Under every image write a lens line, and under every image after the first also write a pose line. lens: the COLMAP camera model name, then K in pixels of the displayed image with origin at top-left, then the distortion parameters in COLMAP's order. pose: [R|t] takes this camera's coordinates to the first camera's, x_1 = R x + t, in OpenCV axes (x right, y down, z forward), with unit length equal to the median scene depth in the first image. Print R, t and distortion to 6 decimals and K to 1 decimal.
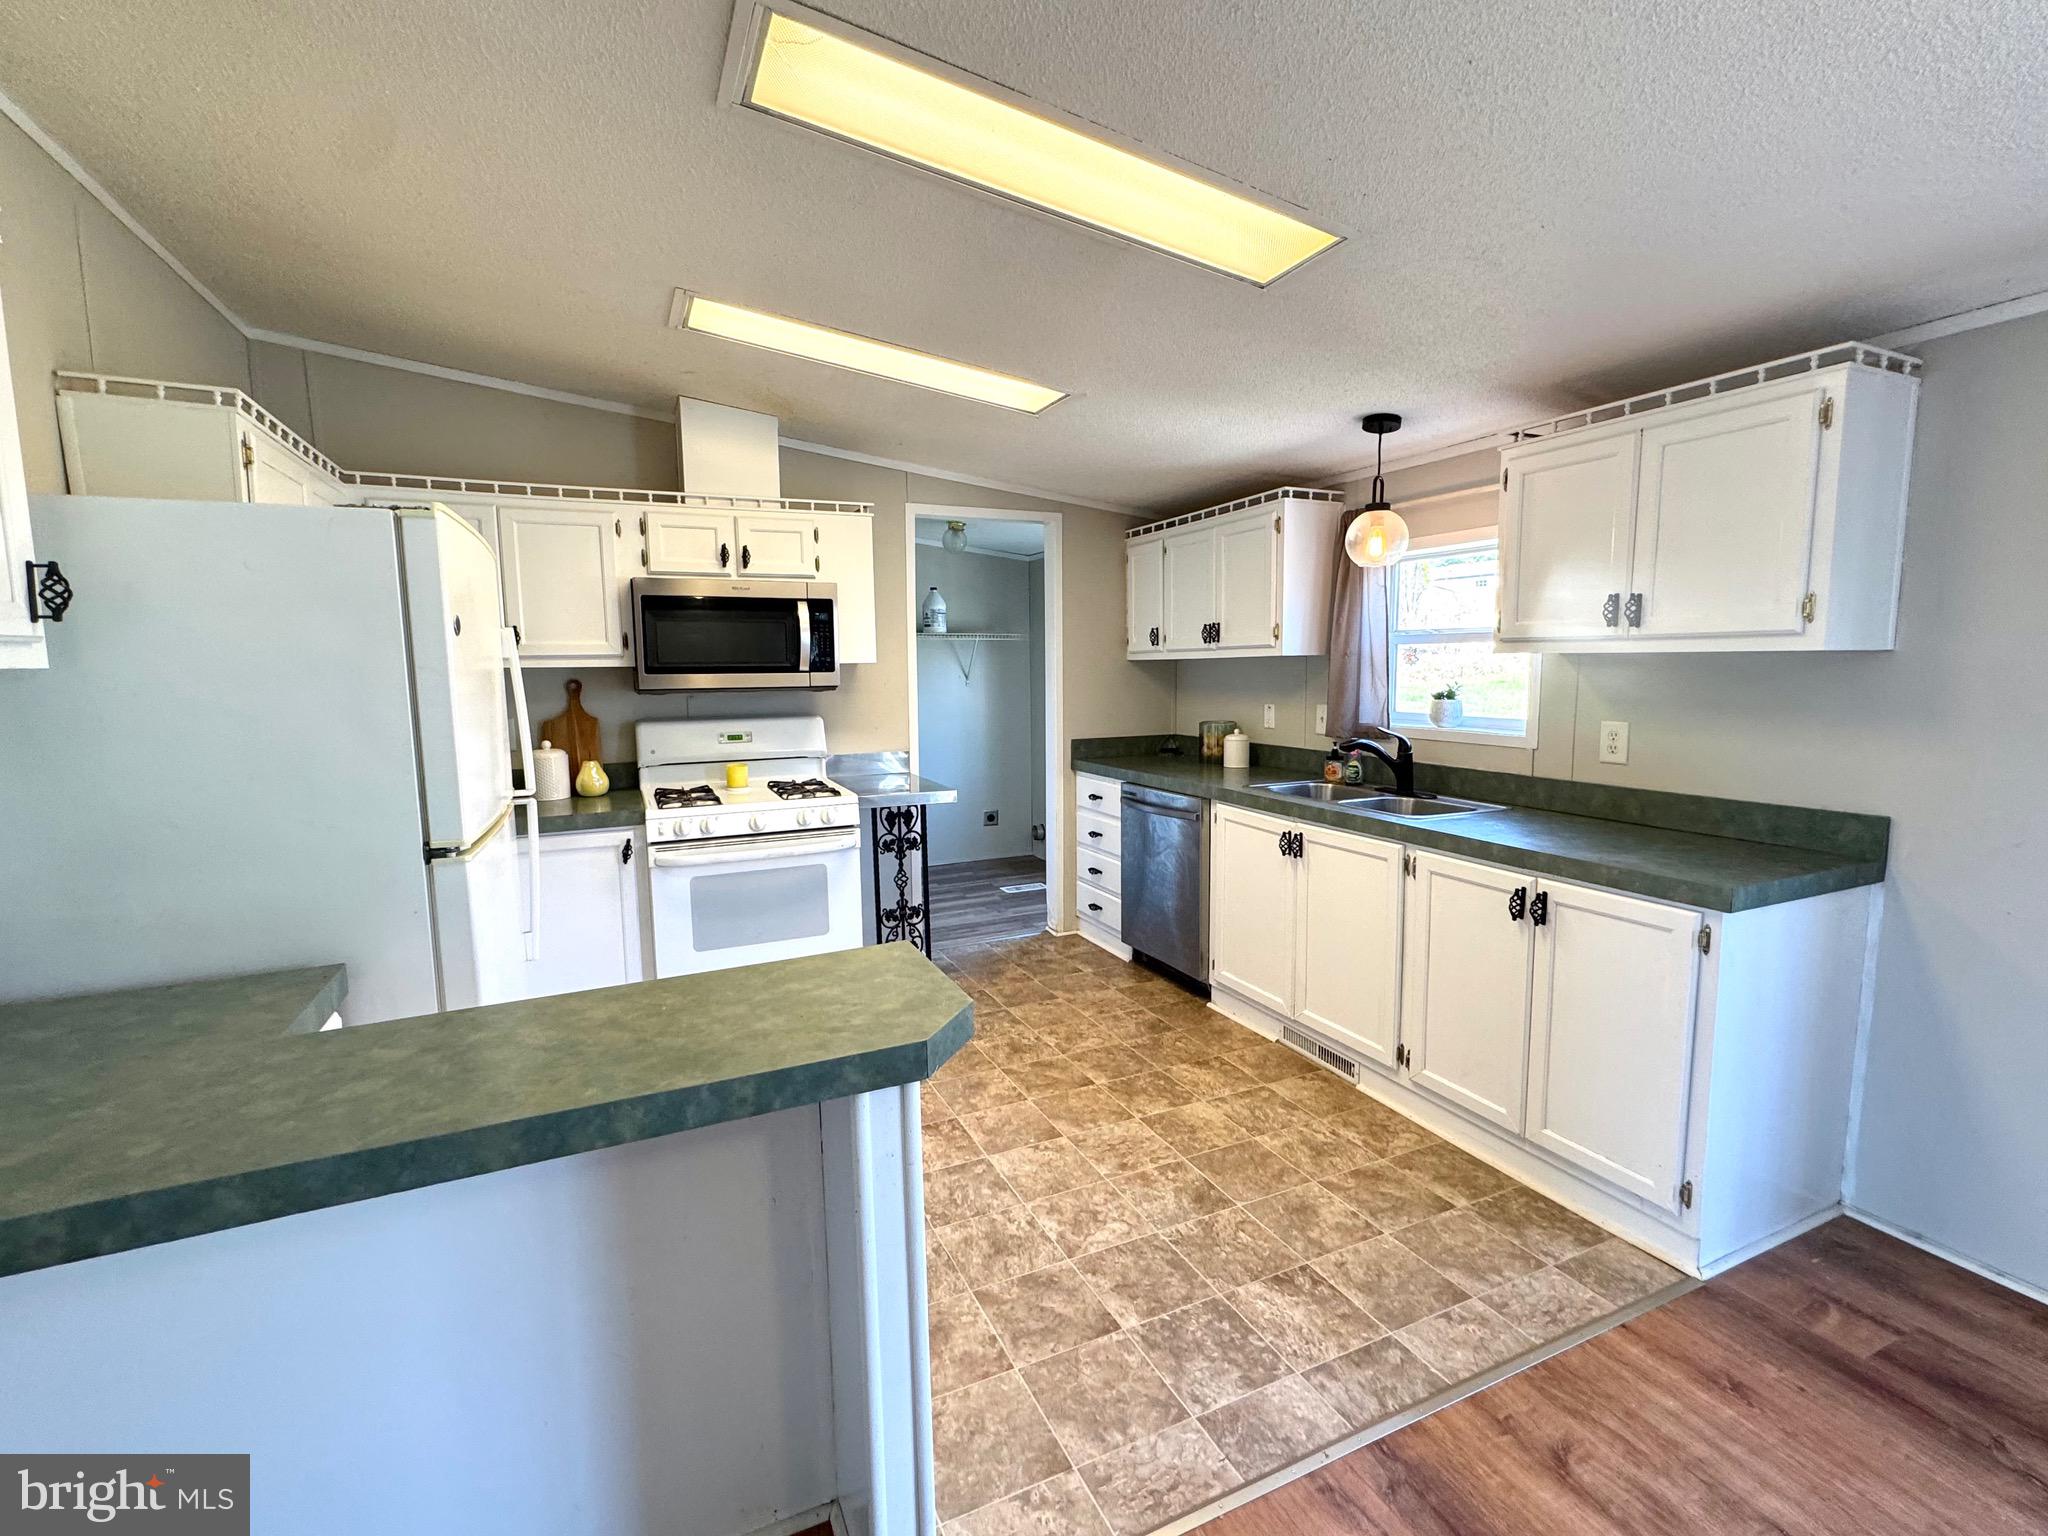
lens RADIAL K [[910.0, 0, 1019.3], [0, 910.0, 764.4], [0, 0, 1]] dist [-0.002988, -0.000048]
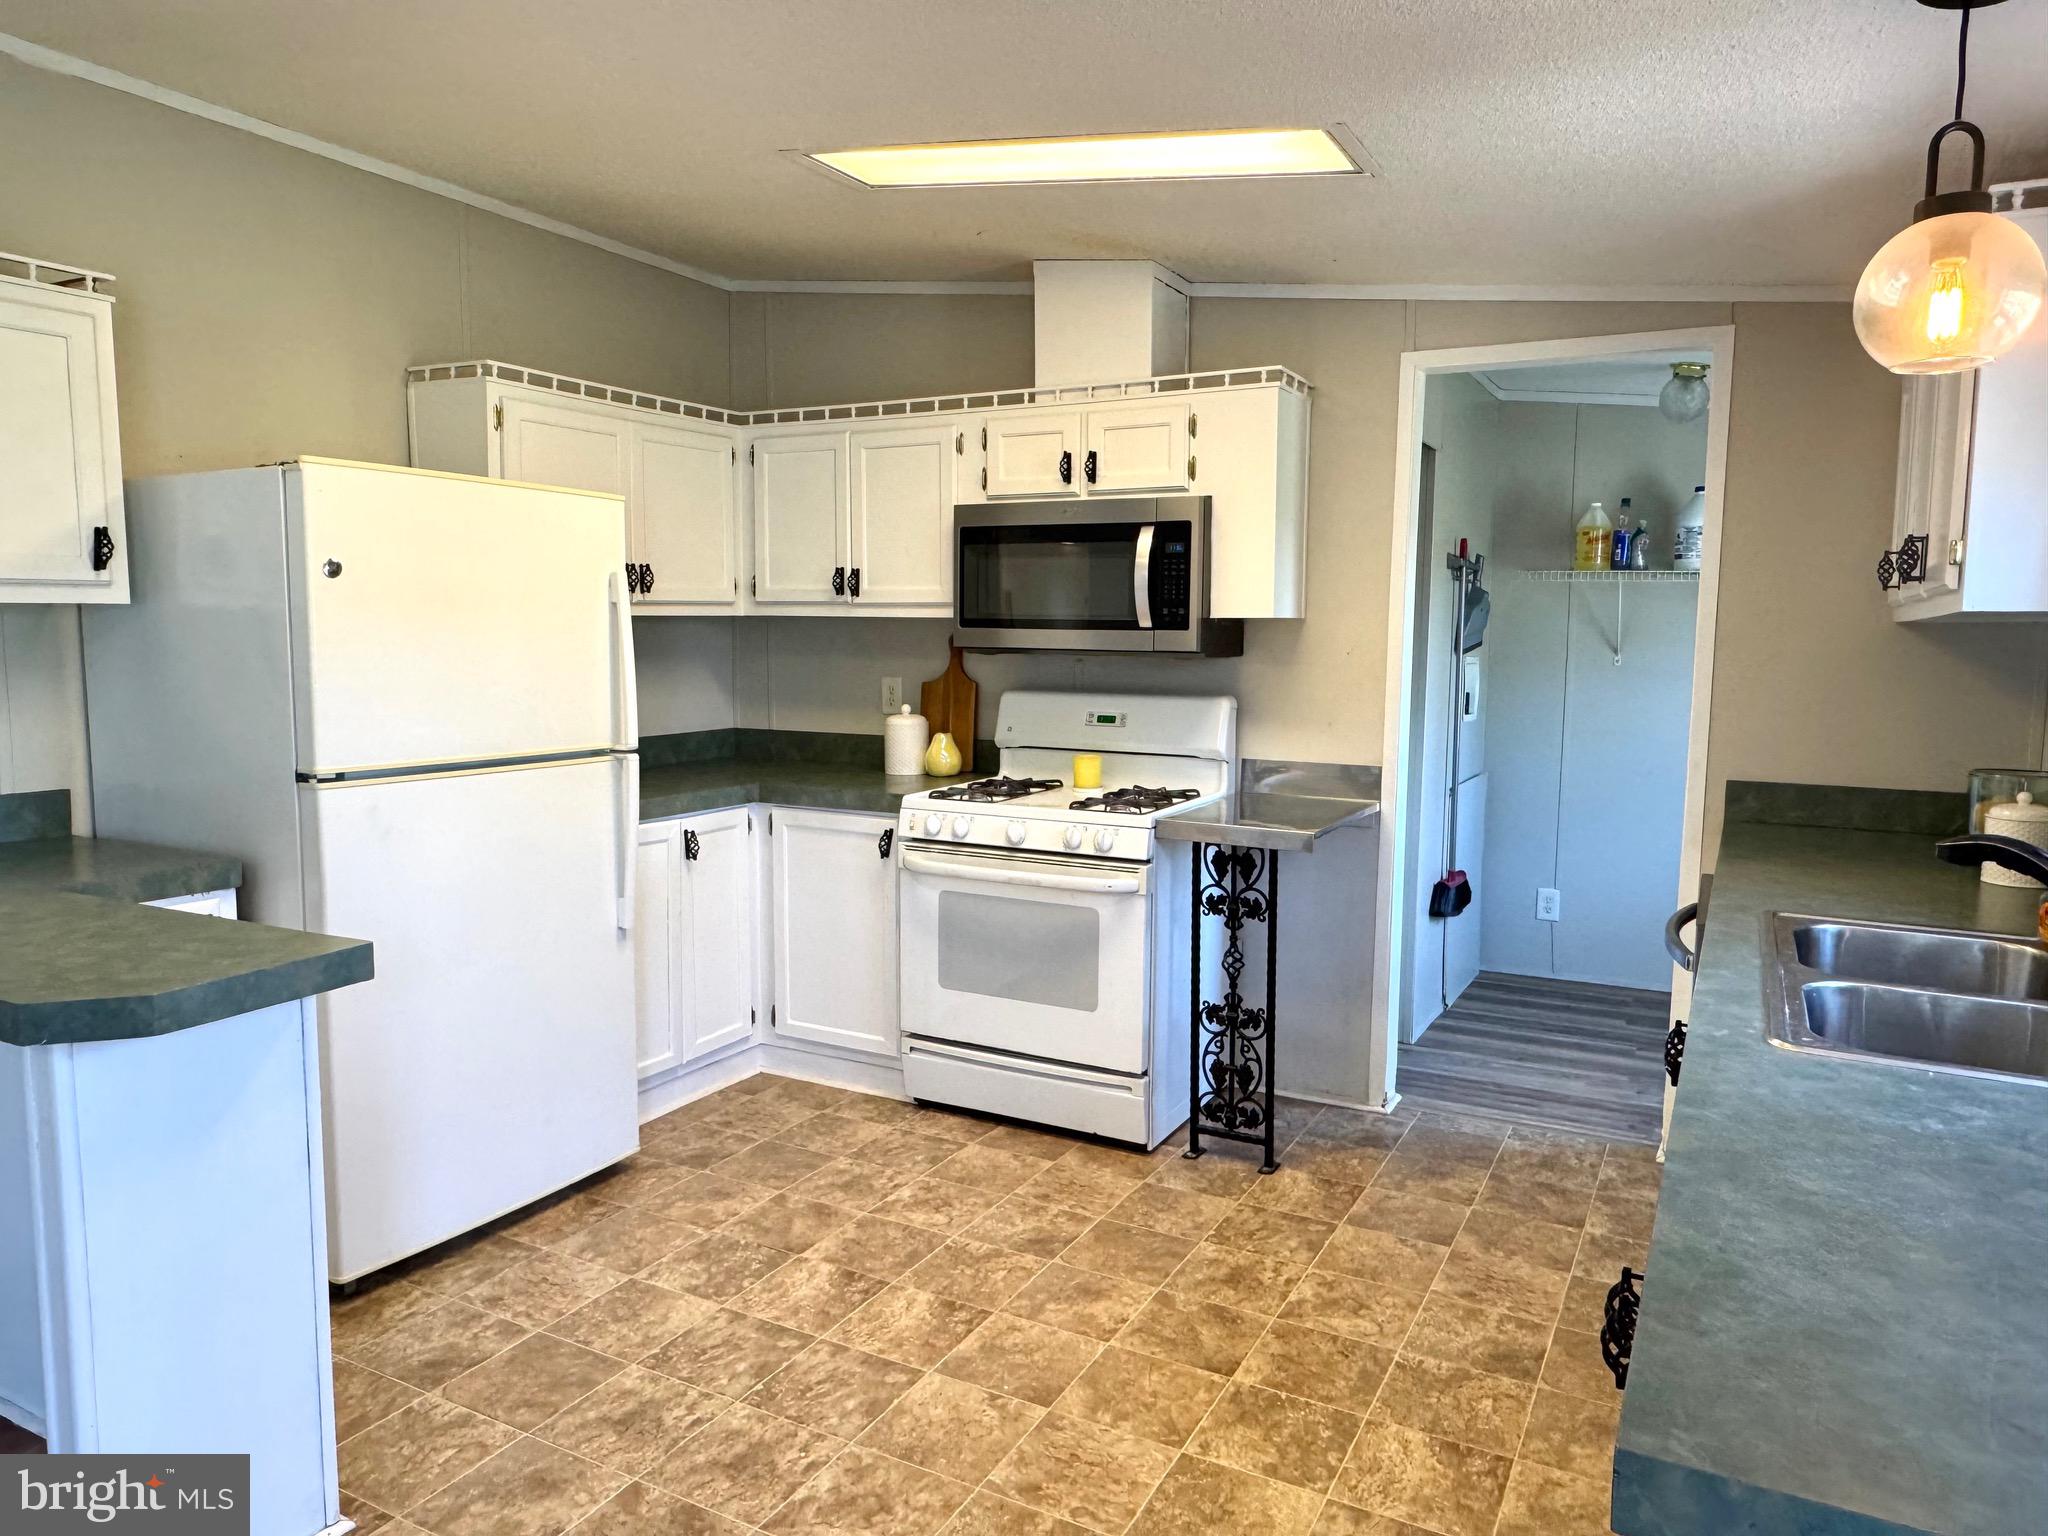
lens RADIAL K [[1349.4, 0, 1016.4], [0, 1349.4, 766.6], [0, 0, 1]] dist [0.001079, -0.001766]
pose [[0.598219, 0.099635, -0.795114, 0.550311], [-0.104263, 0.993483, 0.046048, -0.037839], [0.794520, 0.055354, 0.604709, 0.333996]]
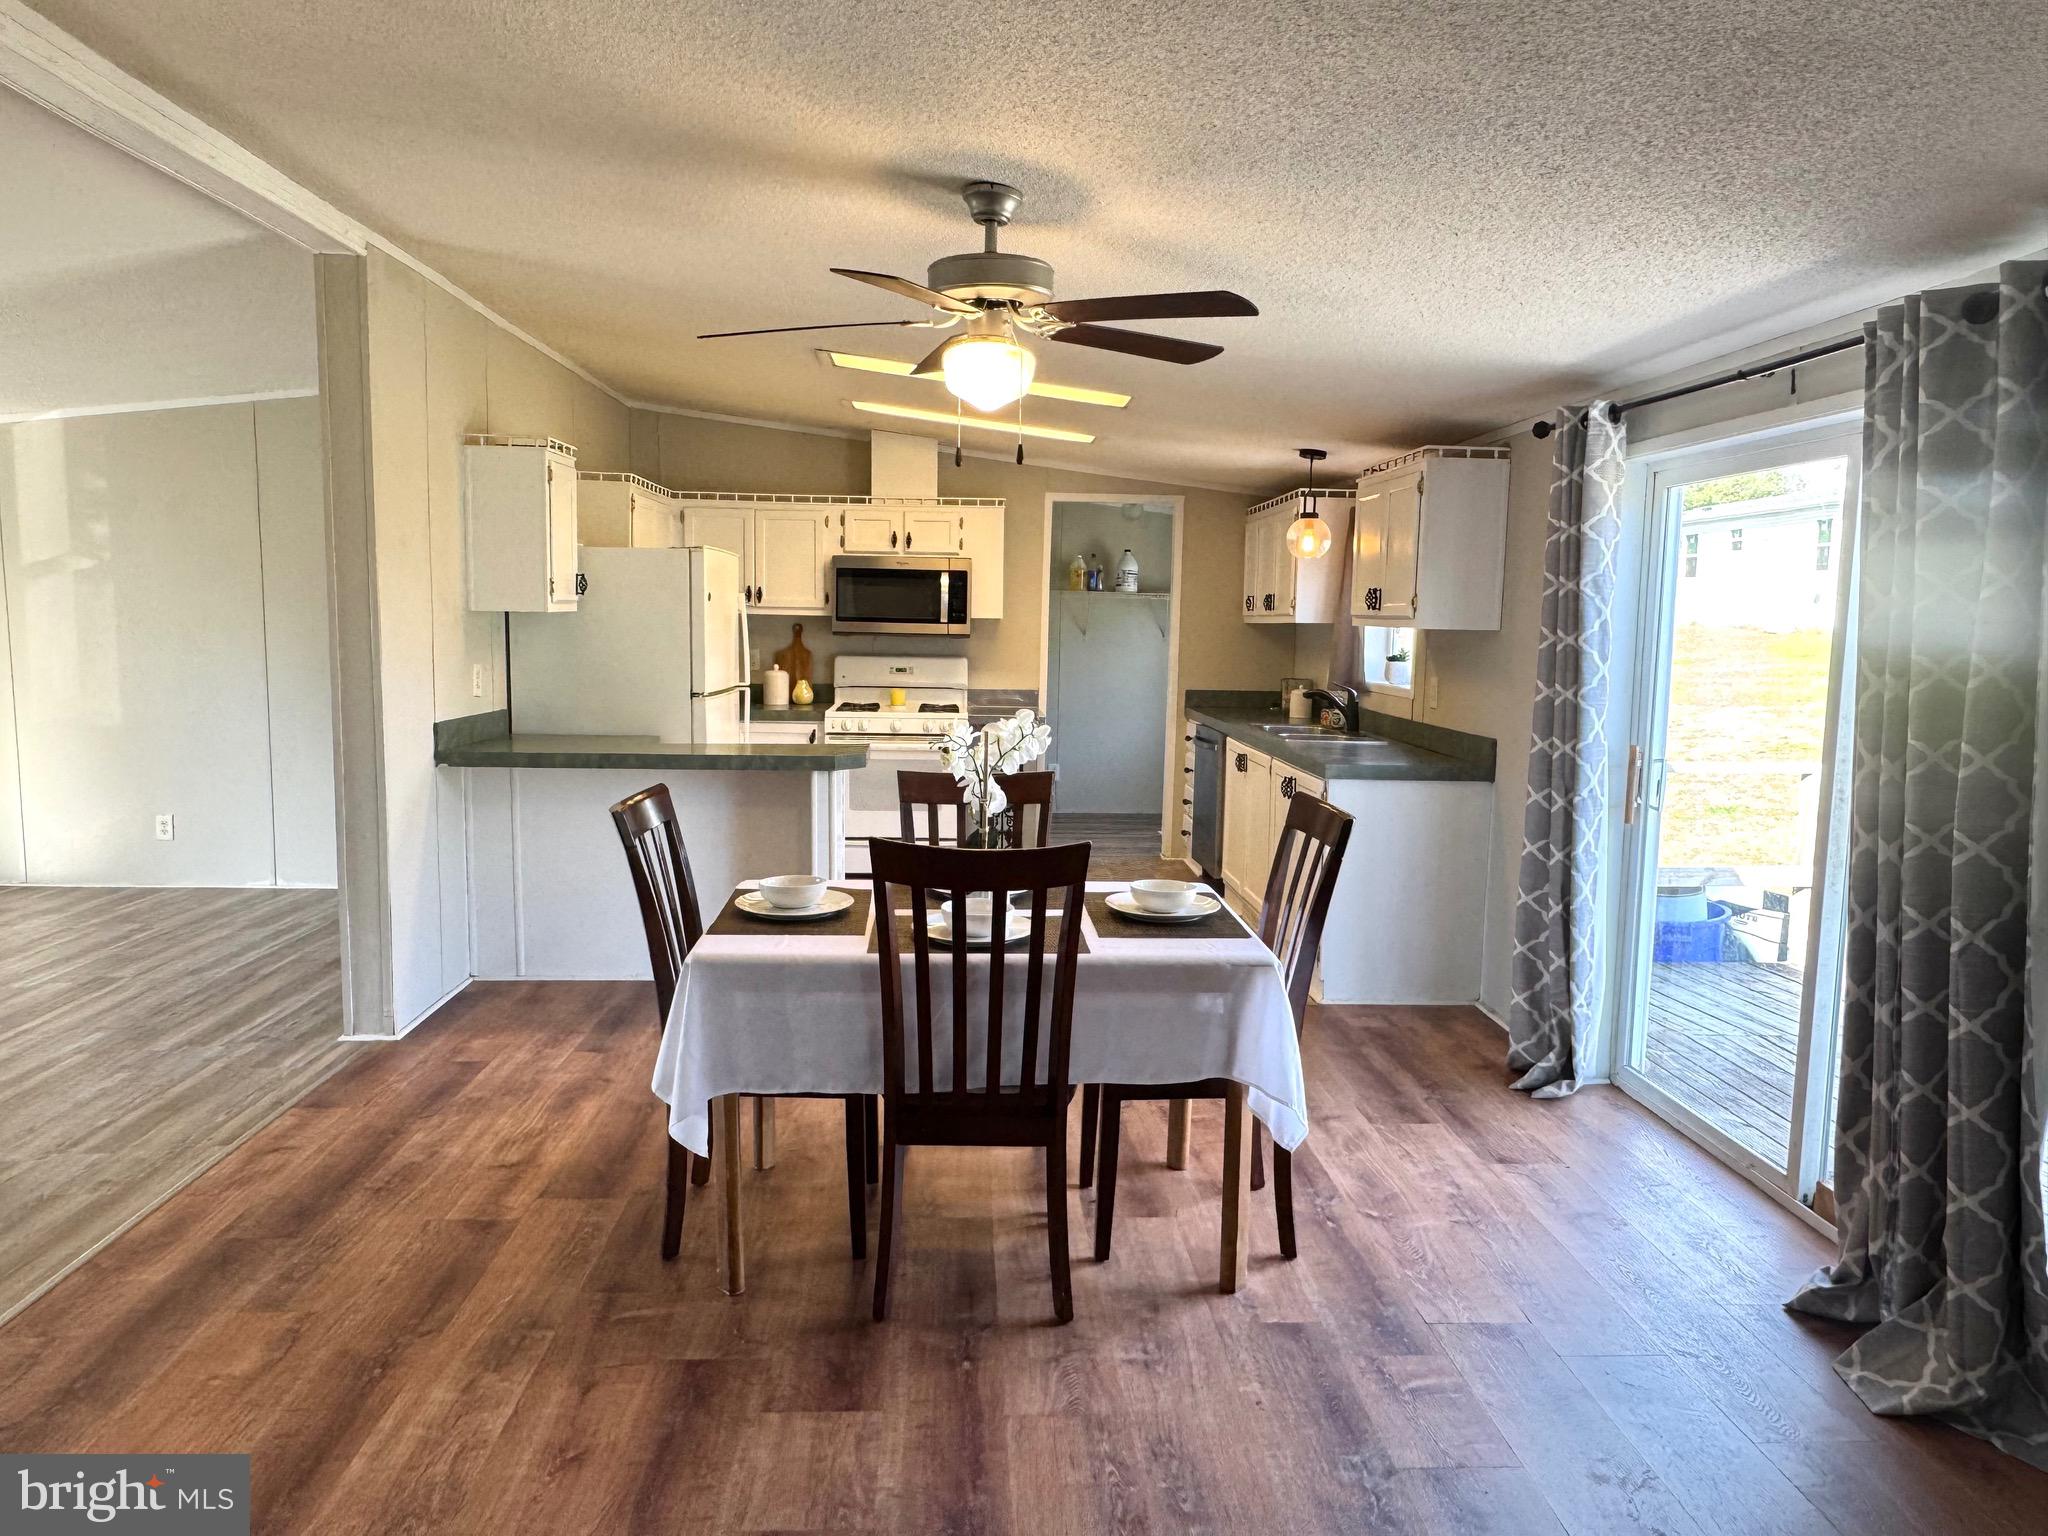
lens RADIAL K [[1349.4, 0, 1016.4], [0, 1349.4, 766.6], [0, 0, 1]] dist [0.001079, -0.001766]
pose [[0.928362, 0.071003, -0.364832, 0.660030], [-0.071243, 0.997377, 0.012821, 0.084746], [0.364785, 0.014089, 0.930985, -0.904202]]
